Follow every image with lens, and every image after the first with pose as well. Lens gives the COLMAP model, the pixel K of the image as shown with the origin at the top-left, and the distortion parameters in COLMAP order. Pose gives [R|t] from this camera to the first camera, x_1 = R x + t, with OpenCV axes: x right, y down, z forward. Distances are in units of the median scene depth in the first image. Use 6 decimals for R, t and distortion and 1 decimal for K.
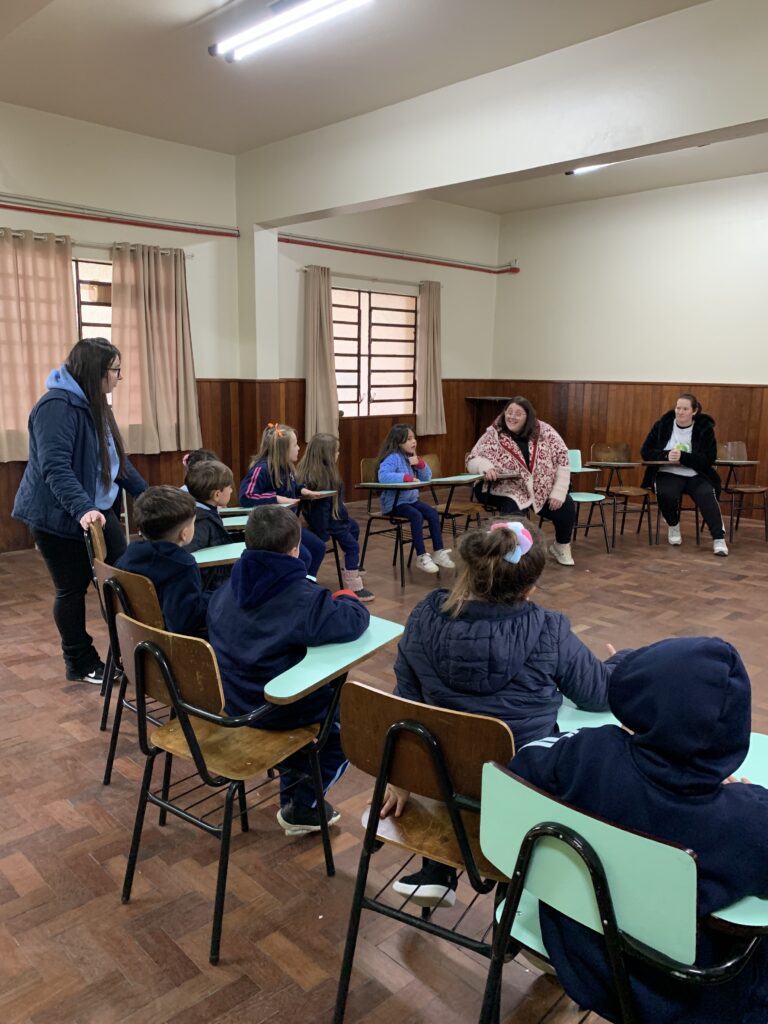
lens RADIAL K [[782.9, 0, 380.9], [0, 782.9, 554.2], [0, 0, 1]] dist [0.007771, 0.000455]
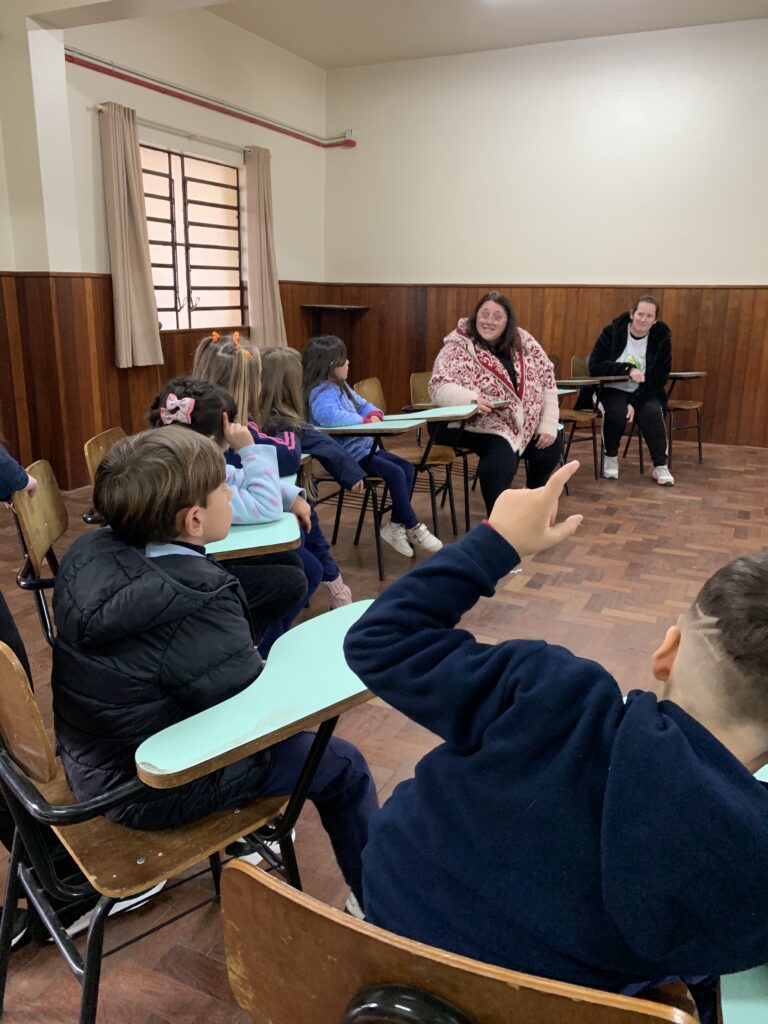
lens RADIAL K [[797.9, 0, 384.0], [0, 797.9, 512.0], [0, 0, 1]] dist [0.001660, 0.001185]
pose [[0.928162, -0.094716, 0.359922, -0.138015], [0.079428, 0.995206, 0.057070, -0.035903], [-0.363601, -0.024383, 0.931235, 0.244171]]
